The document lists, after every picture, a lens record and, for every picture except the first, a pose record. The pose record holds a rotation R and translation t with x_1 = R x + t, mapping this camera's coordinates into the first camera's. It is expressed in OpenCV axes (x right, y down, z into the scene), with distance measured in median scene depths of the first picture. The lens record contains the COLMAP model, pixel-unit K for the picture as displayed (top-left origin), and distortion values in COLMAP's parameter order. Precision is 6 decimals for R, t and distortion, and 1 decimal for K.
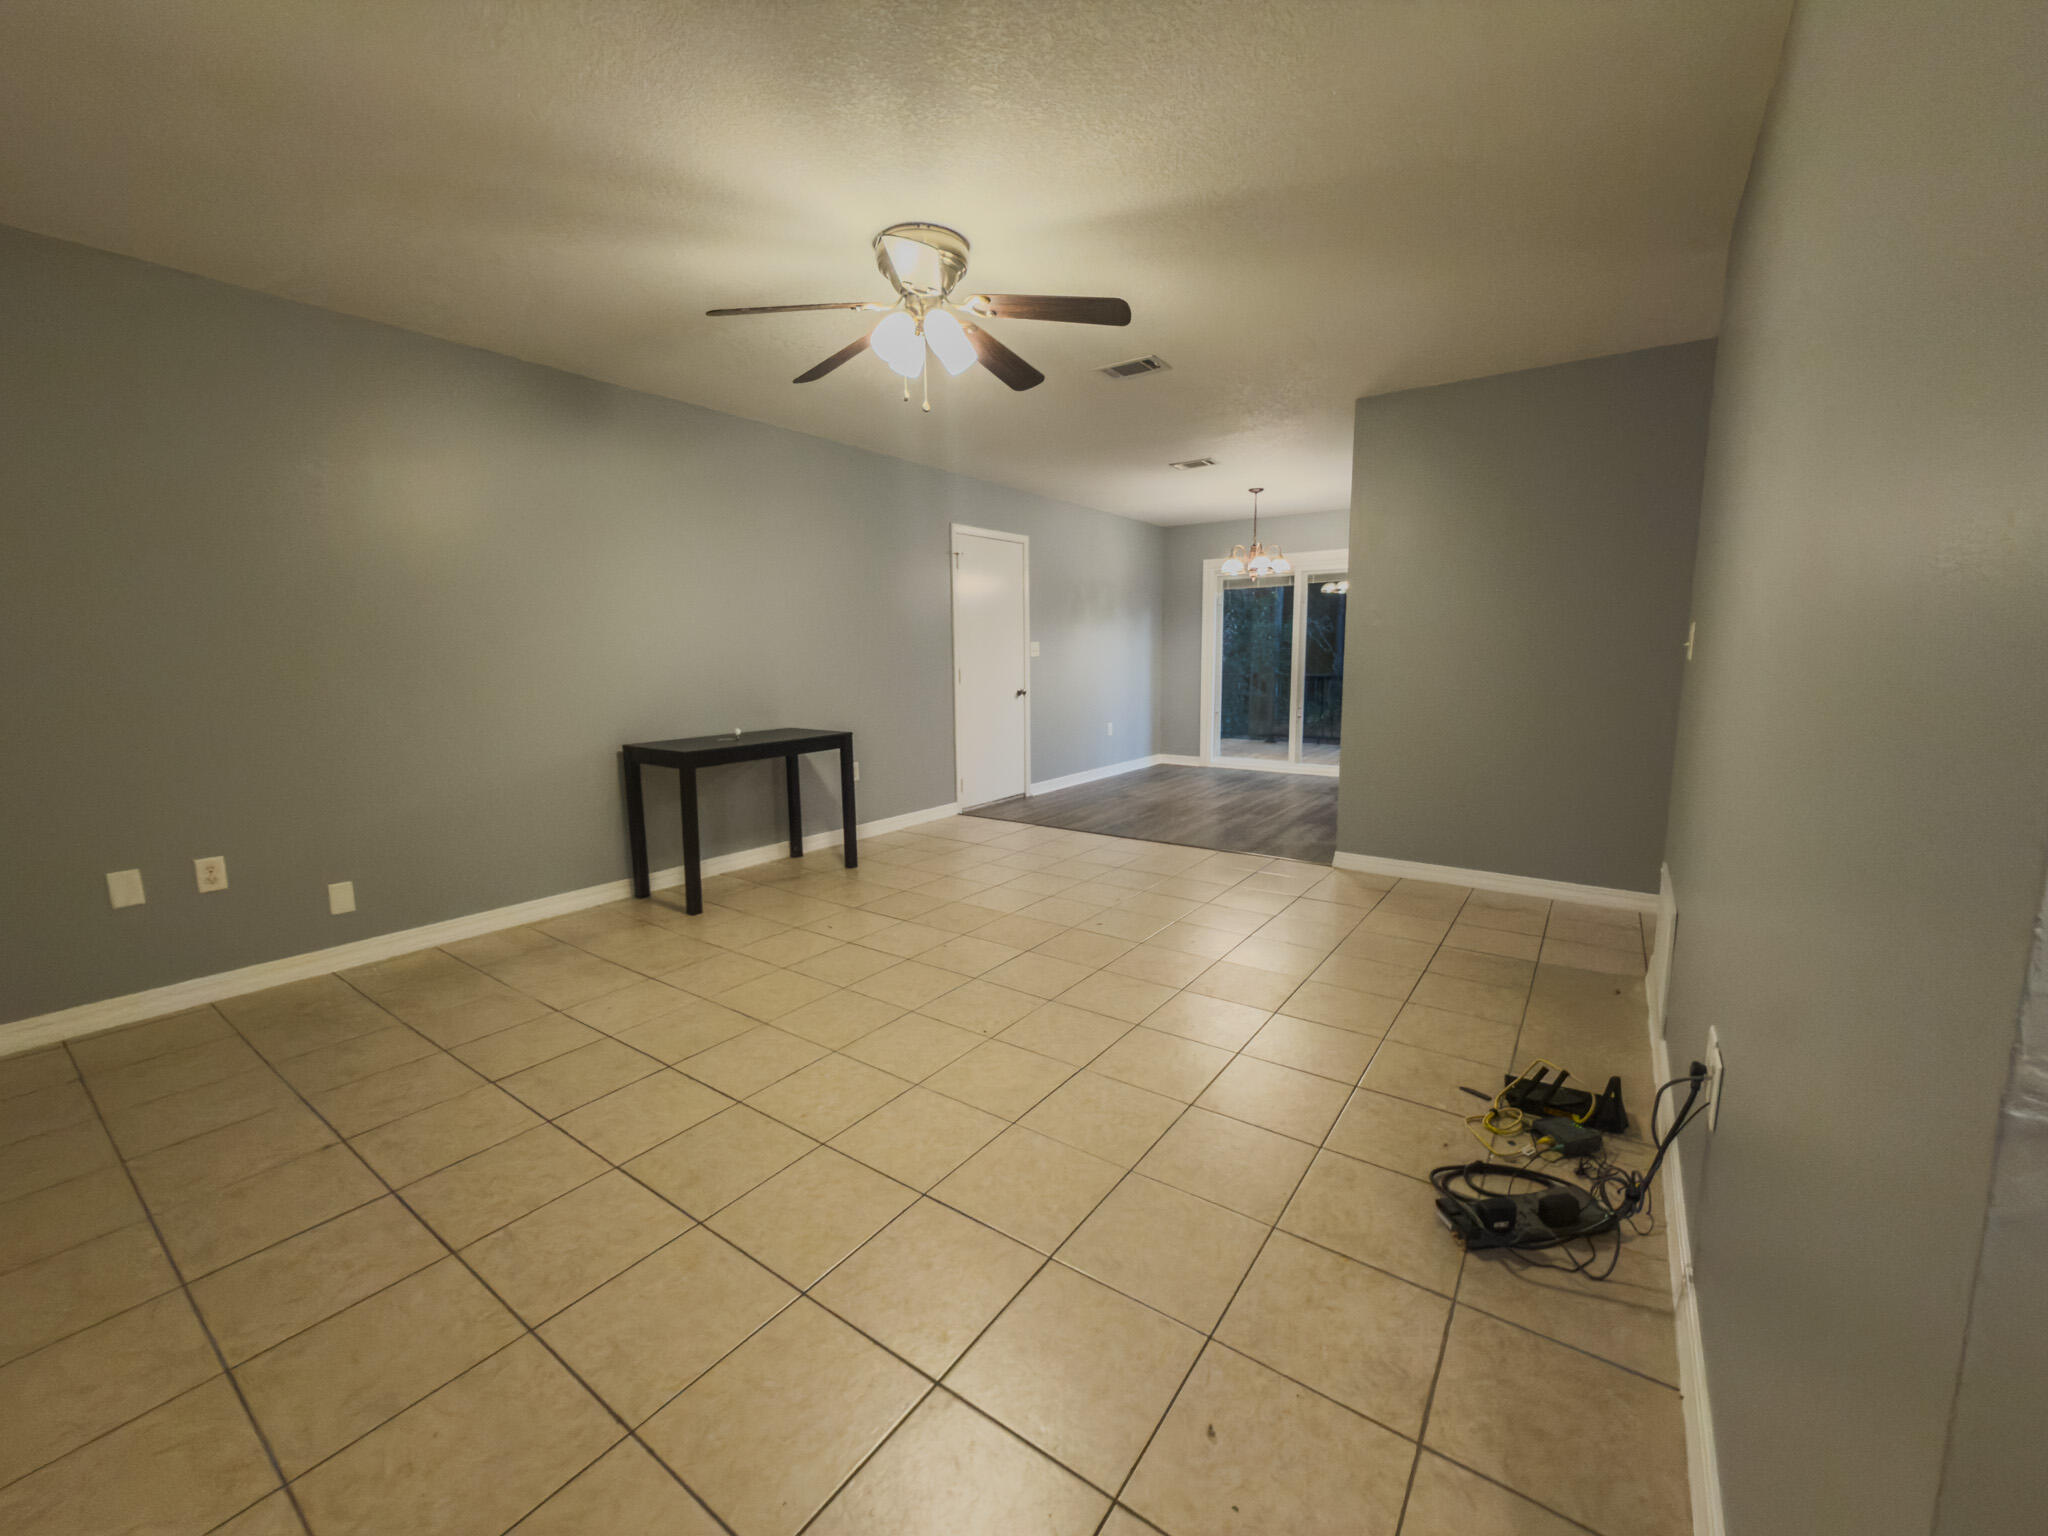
lens RADIAL K [[807.6, 0, 1024.0], [0, 807.6, 768.0], [0, 0, 1]] dist [-0.004337, -0.000457]
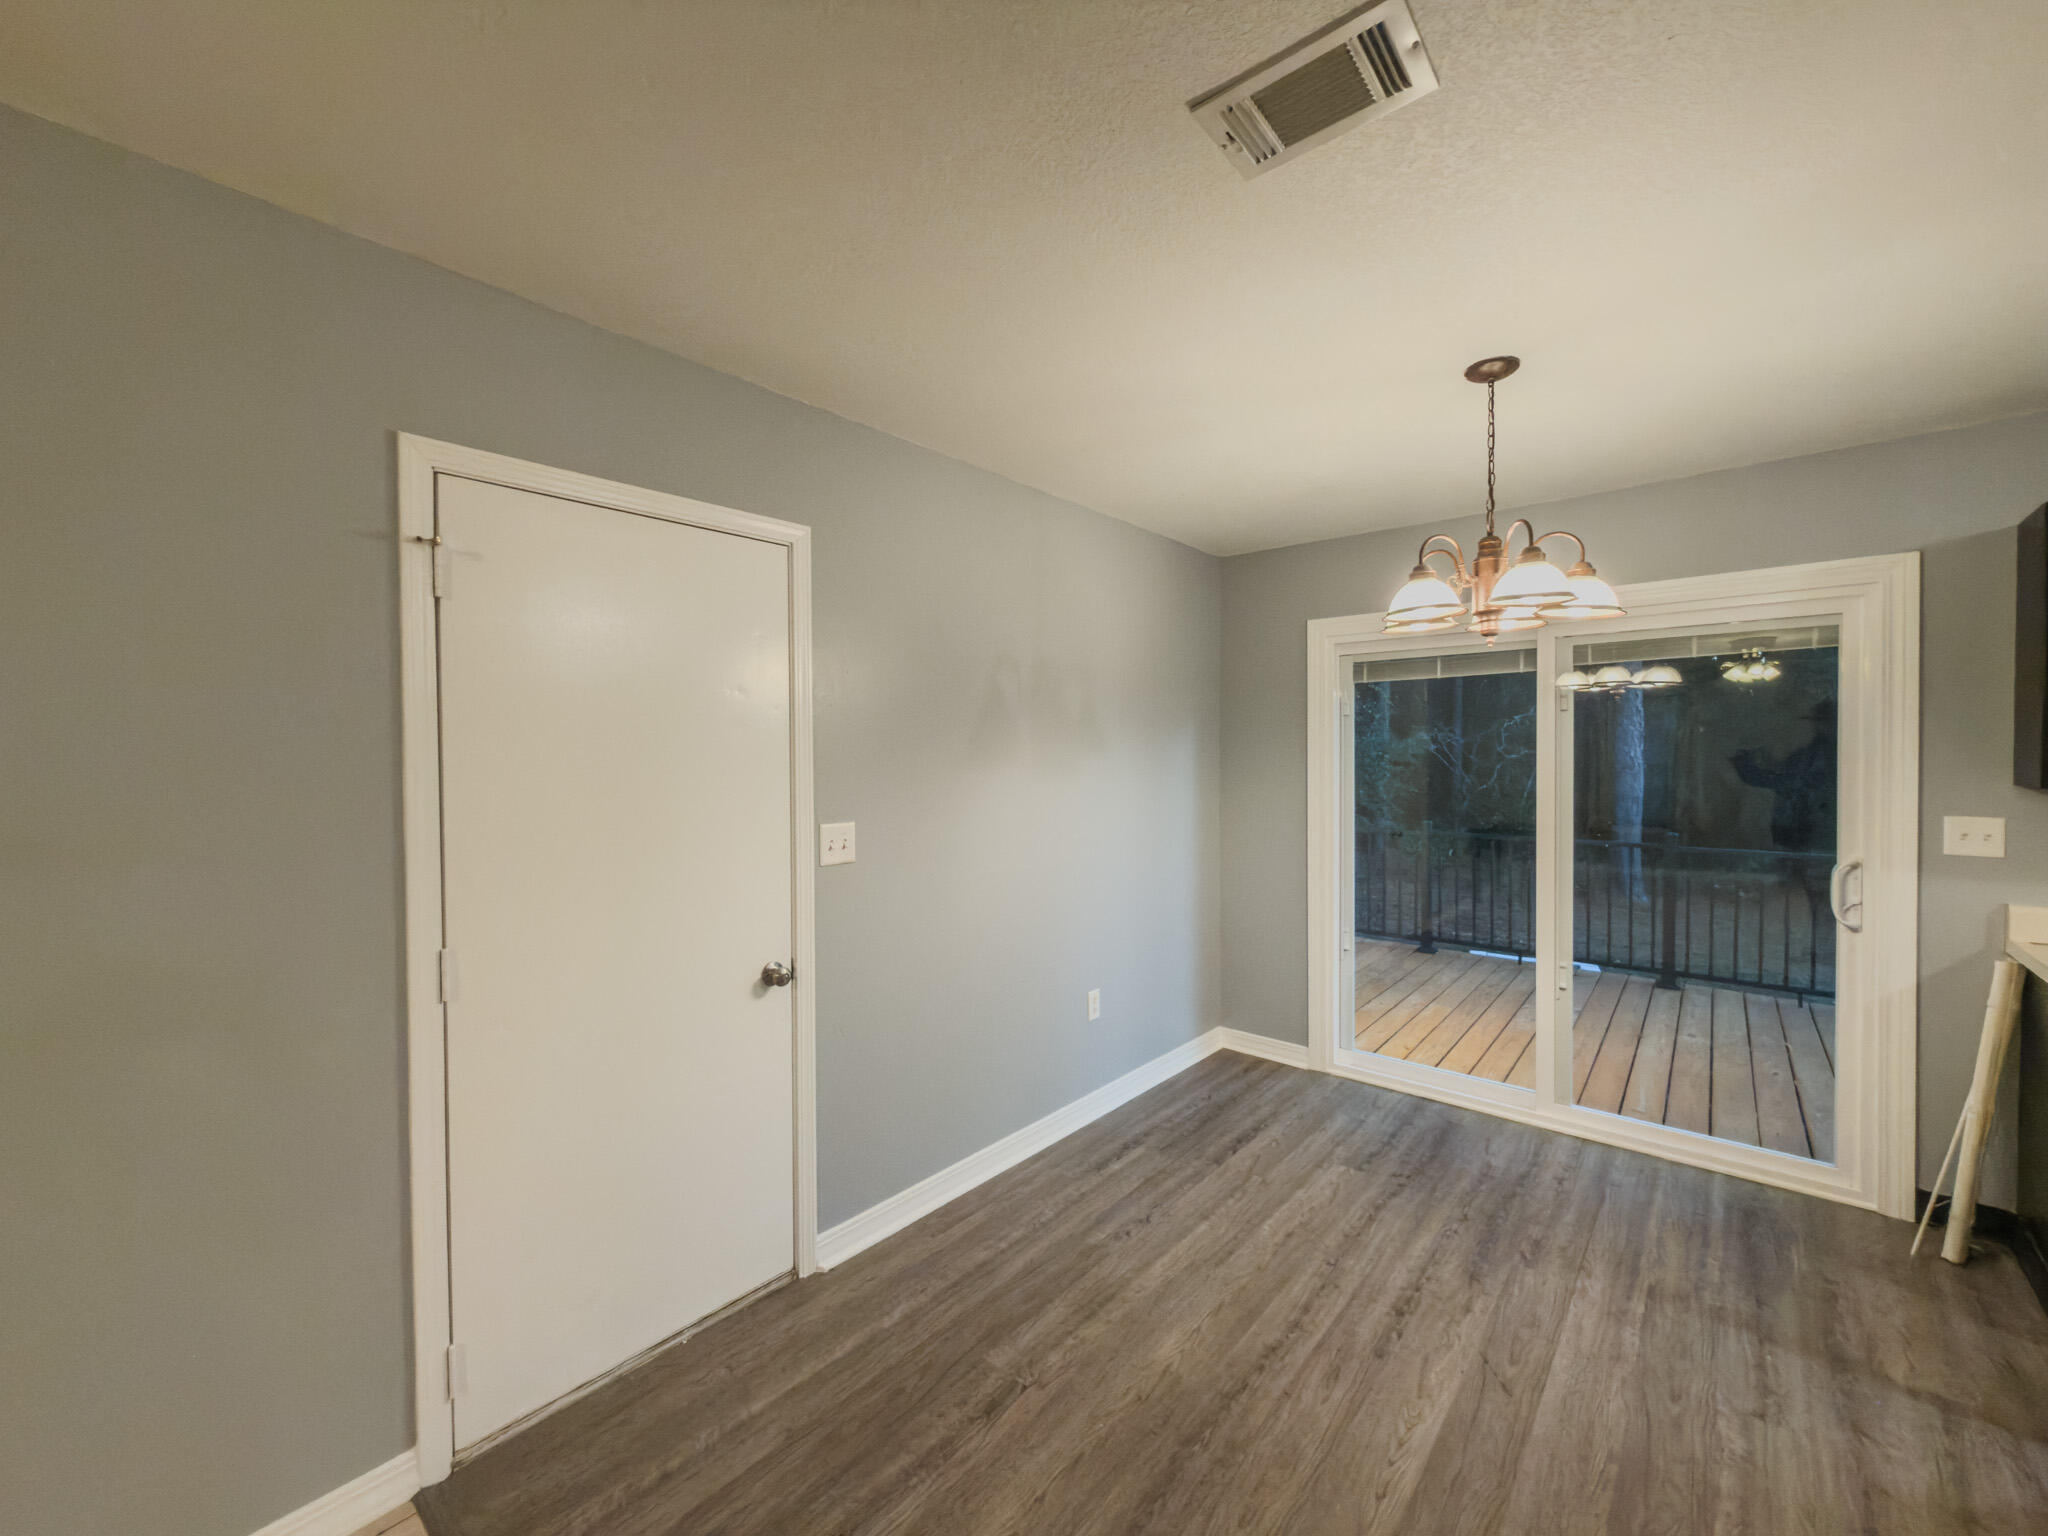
lens RADIAL K [[807.6, 0, 1024.0], [0, 807.6, 768.0], [0, 0, 1]] dist [-0.004337, -0.000457]
pose [[0.995482, 0.009193, -0.094500, 0.112032], [-0.020637, 0.992456, -0.120852, -0.122269], [0.092677, 0.122256, 0.988162, 0.577094]]
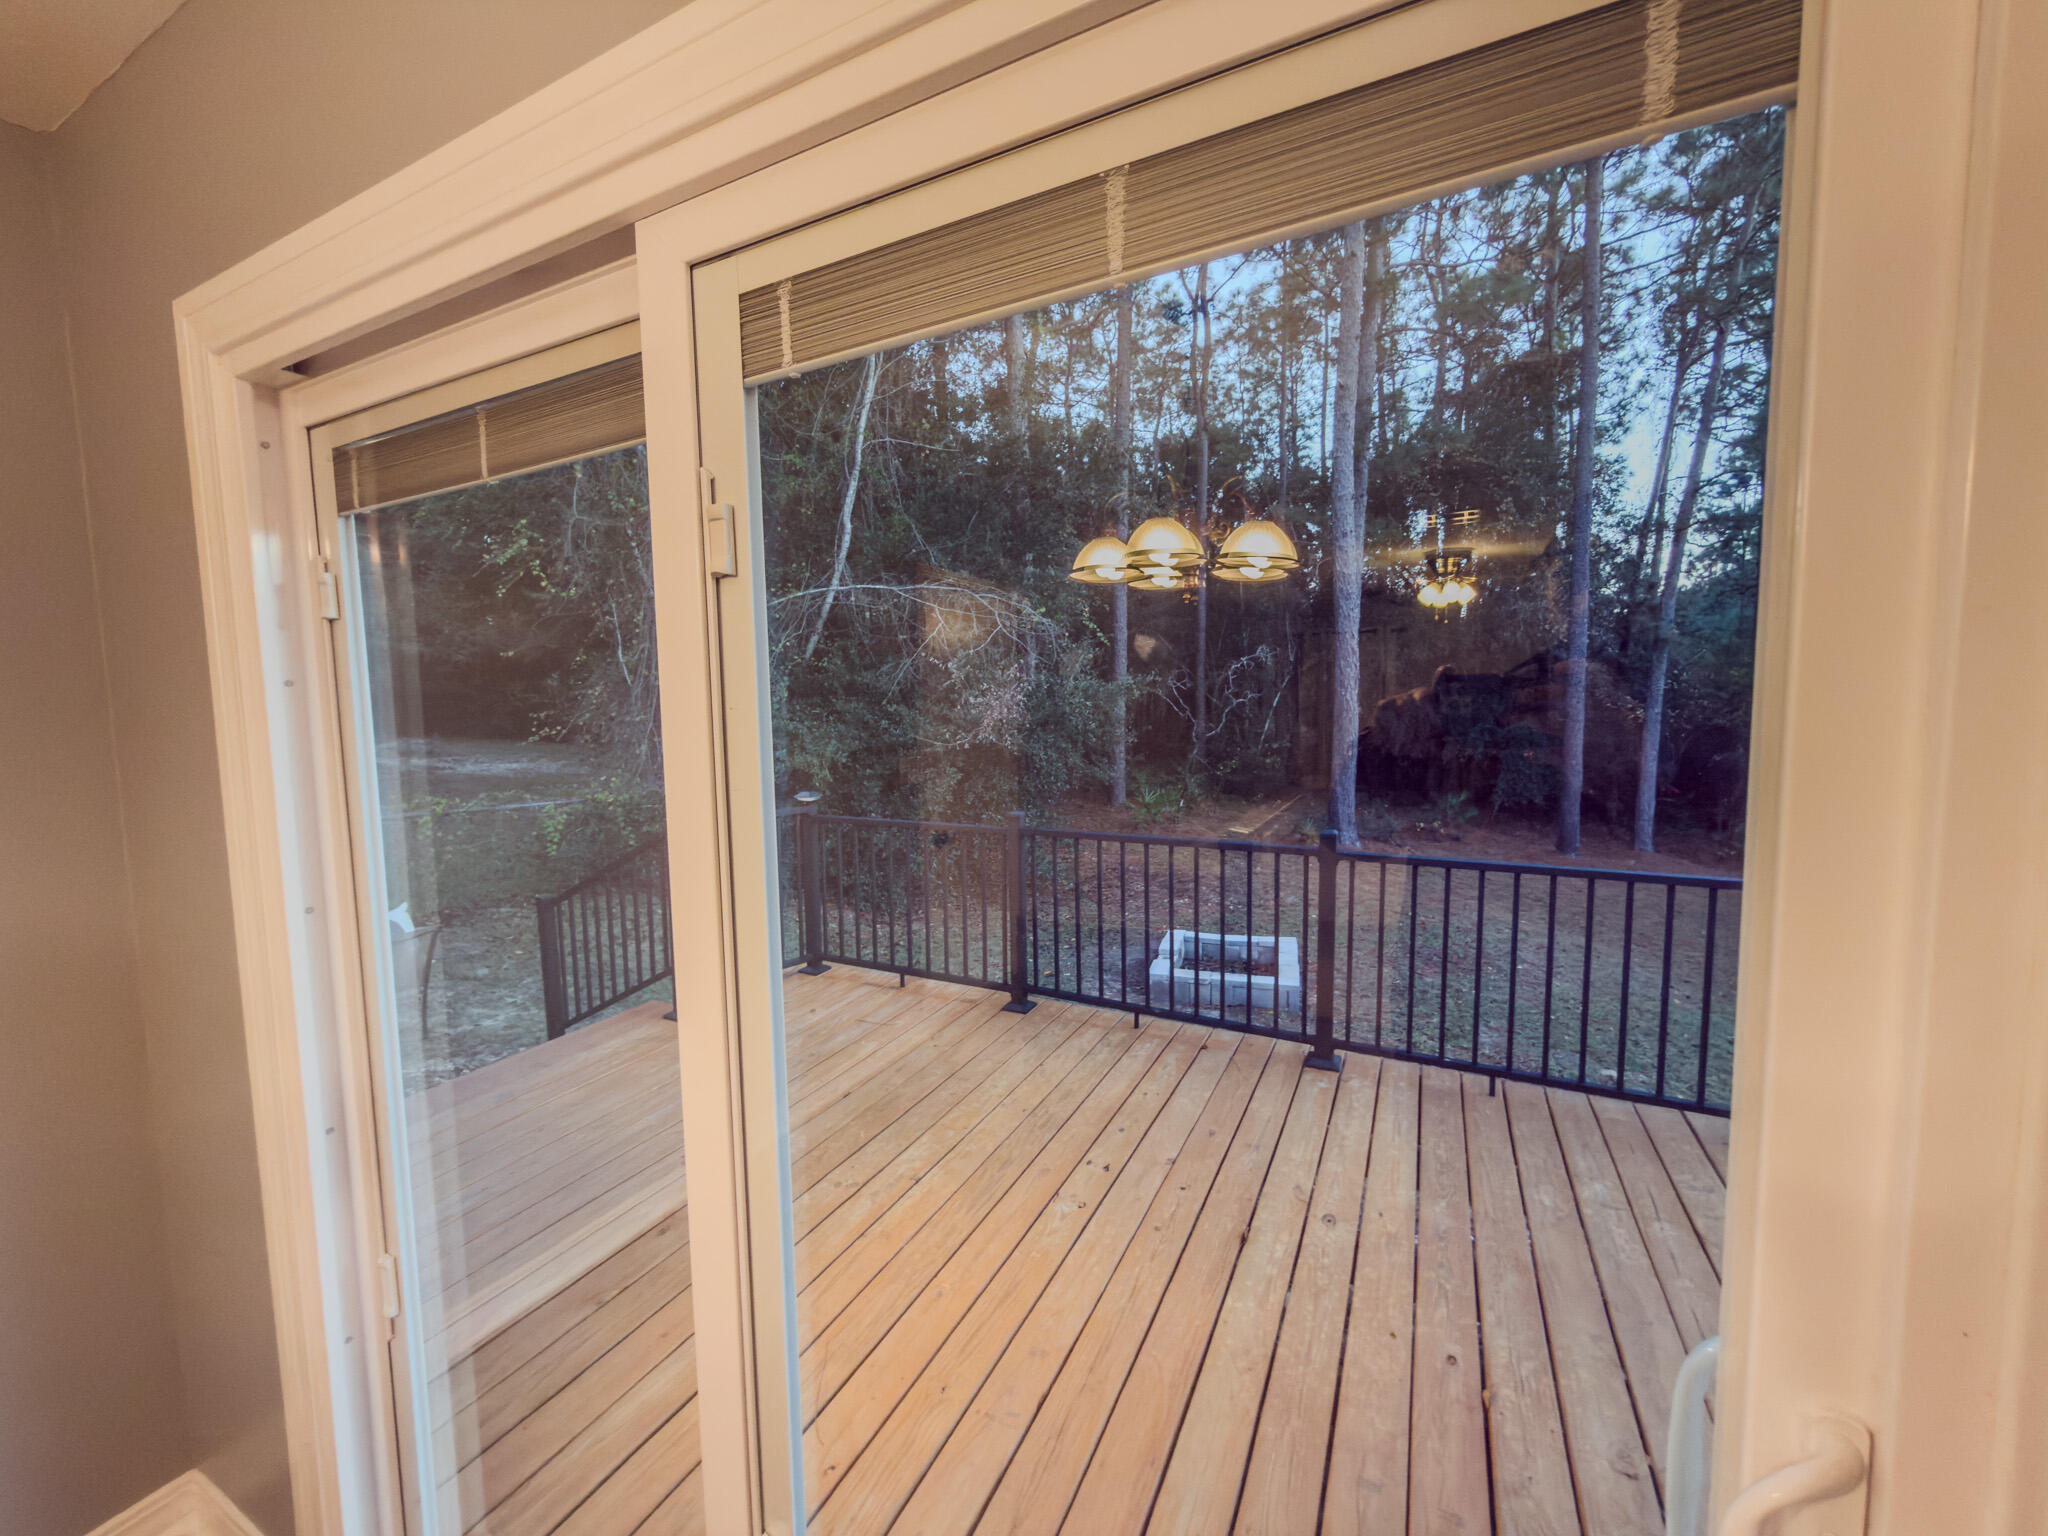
lens RADIAL K [[807.6, 0, 1024.0], [0, 807.6, 768.0], [0, 0, 1]] dist [-0.004337, -0.000457]
pose [[0.988644, -0.017541, 0.149252, 0.376639], [0.025626, 0.998296, -0.052419, -0.179205], [-0.148078, 0.055649, 0.987409, 0.913191]]
